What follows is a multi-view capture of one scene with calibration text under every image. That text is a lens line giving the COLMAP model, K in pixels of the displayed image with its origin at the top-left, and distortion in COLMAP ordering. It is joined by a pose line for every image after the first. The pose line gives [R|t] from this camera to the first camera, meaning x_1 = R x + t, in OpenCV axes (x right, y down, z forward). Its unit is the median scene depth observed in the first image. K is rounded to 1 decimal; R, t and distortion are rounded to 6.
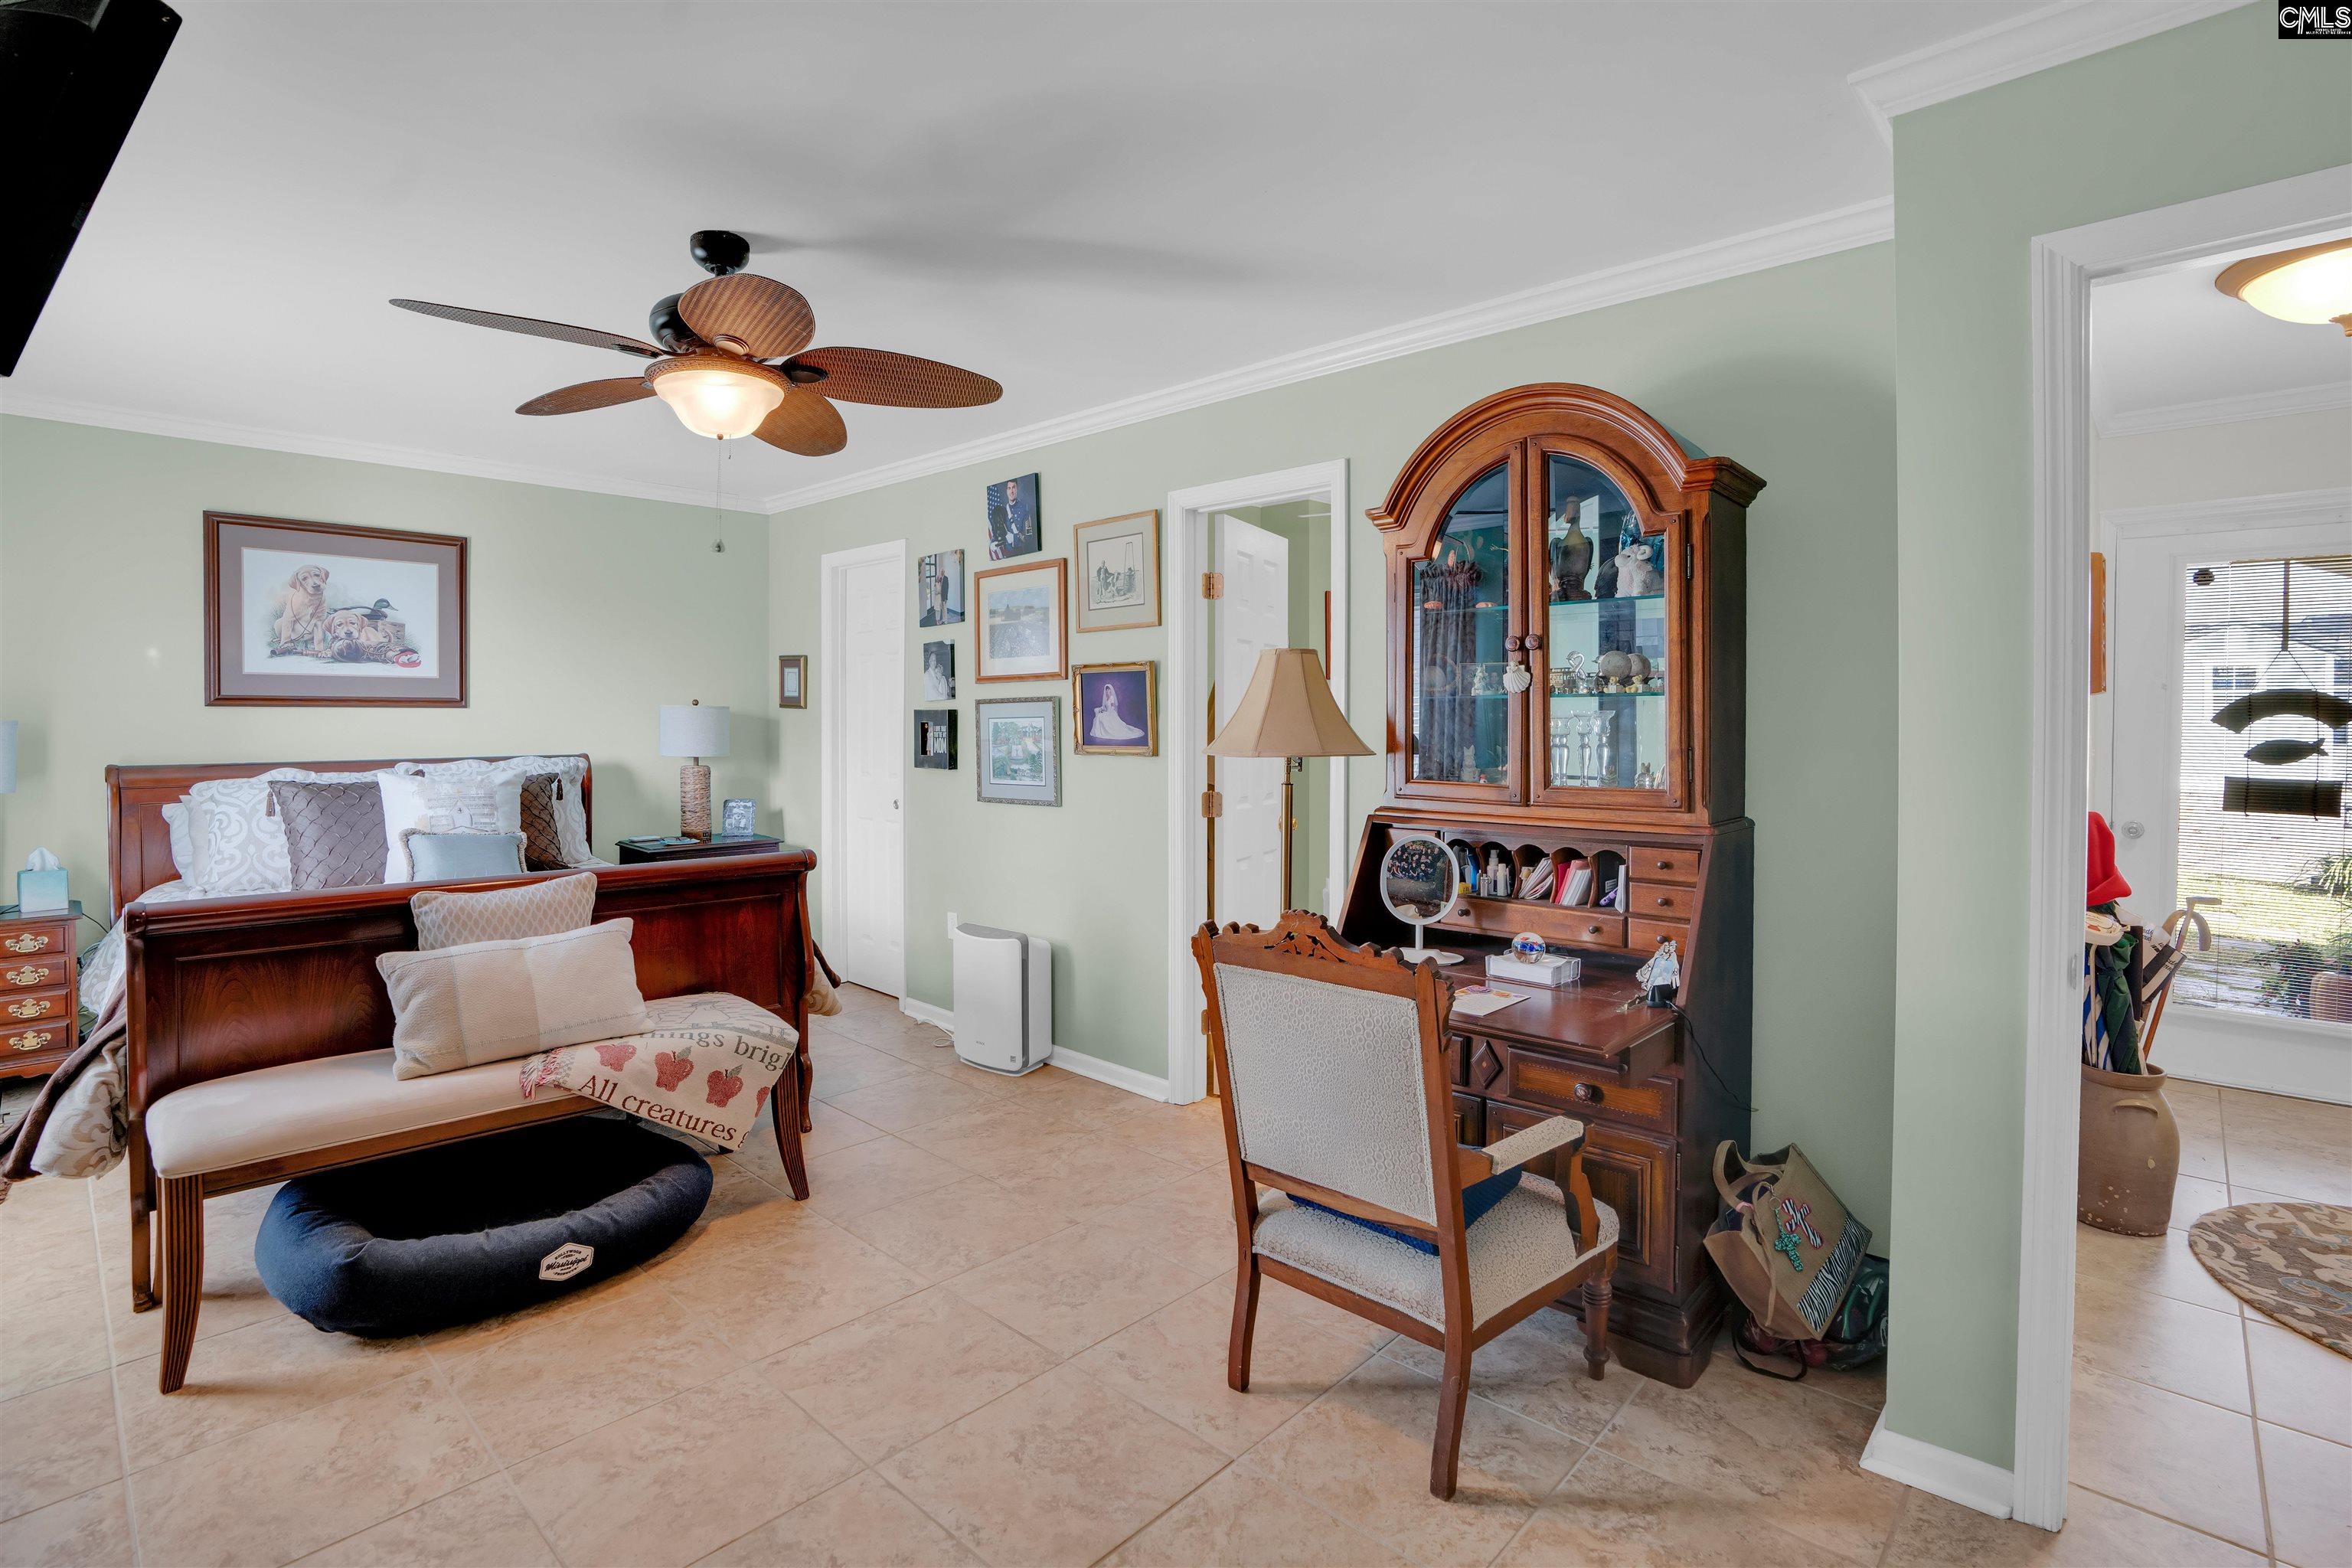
lens RADIAL K [[1156.2, 0, 1179.9], [0, 1156.2, 736.2], [0, 0, 1]] dist [-0.067481, 0.035311]
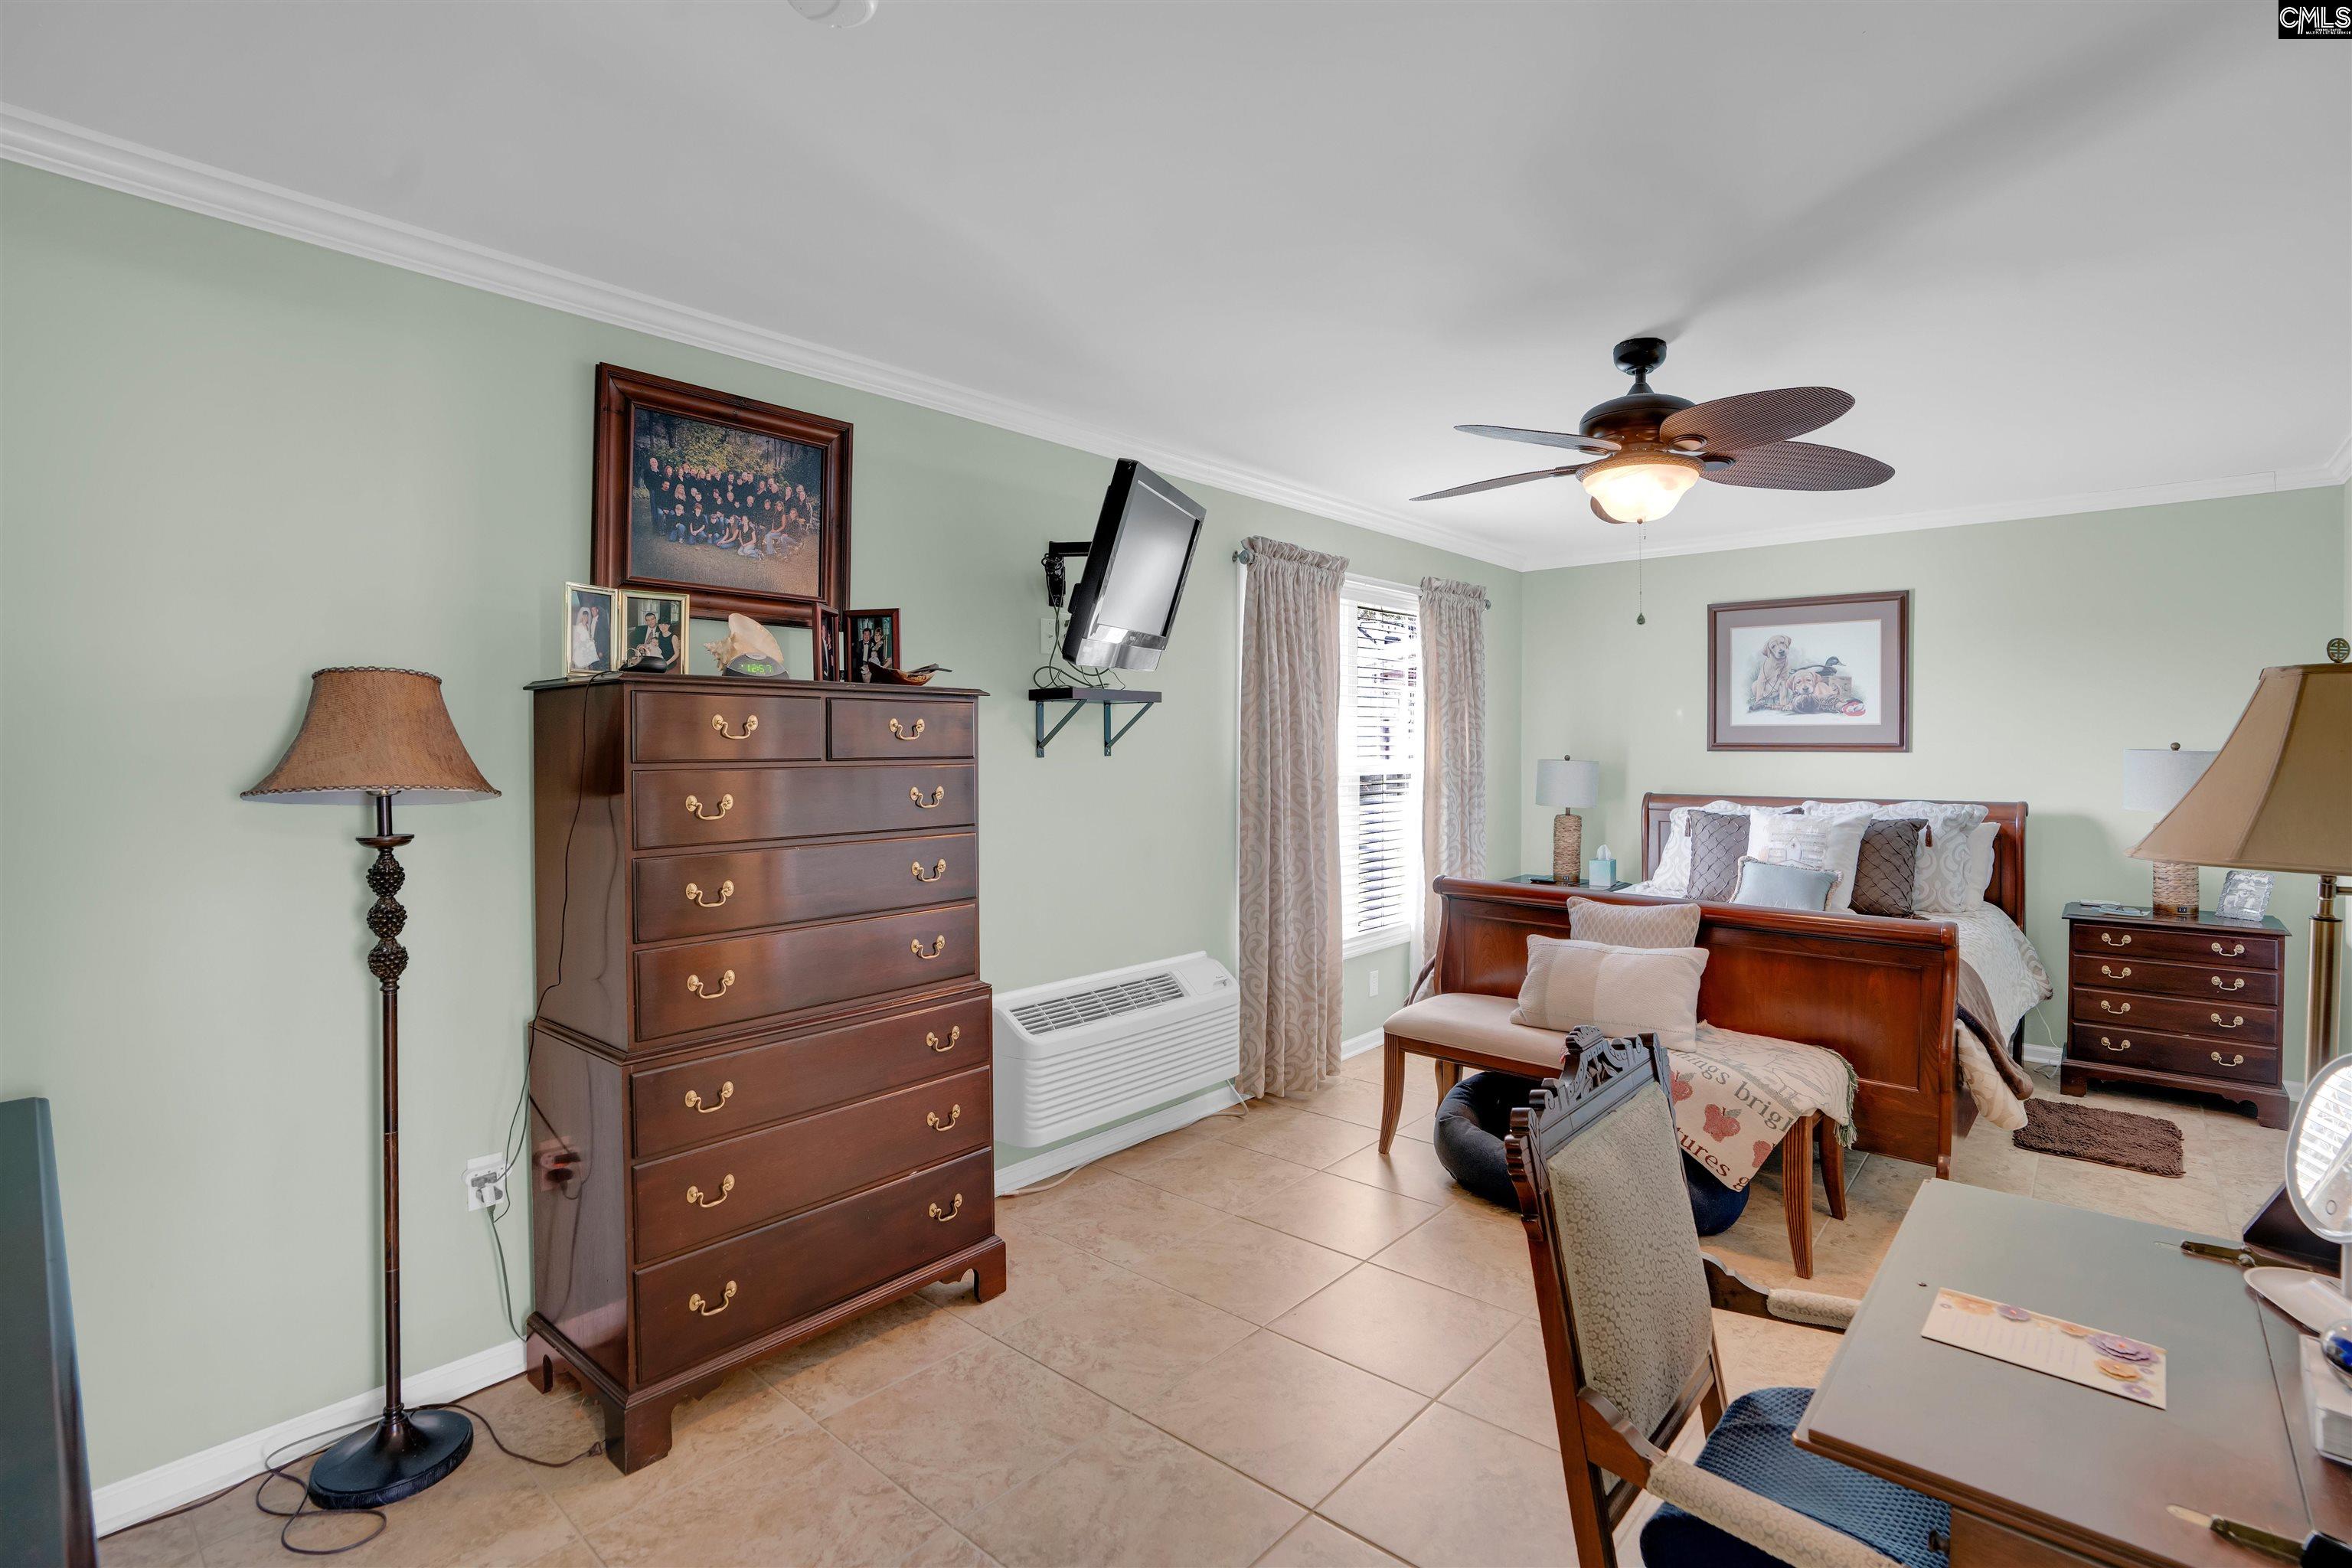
lens RADIAL K [[1156.2, 0, 1179.9], [0, 1156.2, 736.2], [0, 0, 1]] dist [-0.067481, 0.035311]
pose [[-0.001268, -0.007223, -0.999973, 0.469462], [-0.017111, 0.999828, -0.007200, -0.023168], [0.999853, 0.017102, -0.001392, 0.361656]]
